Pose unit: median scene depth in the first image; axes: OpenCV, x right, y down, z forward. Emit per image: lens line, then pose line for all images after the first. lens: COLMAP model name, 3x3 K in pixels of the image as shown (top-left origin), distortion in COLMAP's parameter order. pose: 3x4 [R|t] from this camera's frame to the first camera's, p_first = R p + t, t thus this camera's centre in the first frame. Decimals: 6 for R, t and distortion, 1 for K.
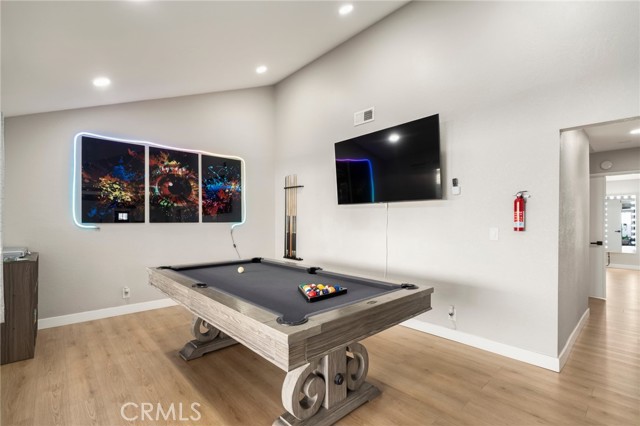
lens RADIAL K [[296.5, 0, 319.0], [0, 296.5, 220.0], [0, 0, 1]] dist [0.036199, 0.000170]
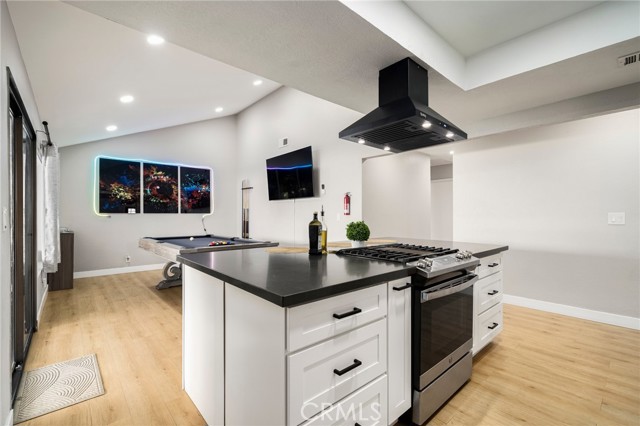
lens RADIAL K [[279.6, 0, 312.2], [0, 279.6, 214.3], [0, 0, 1]] dist [0.037924, 0.000044]
pose [[0.999746, -0.004694, -0.022022, 0.312219], [0.004599, 0.999980, -0.004366, 0.024668], [0.022042, 0.004263, 0.999748, -0.402792]]
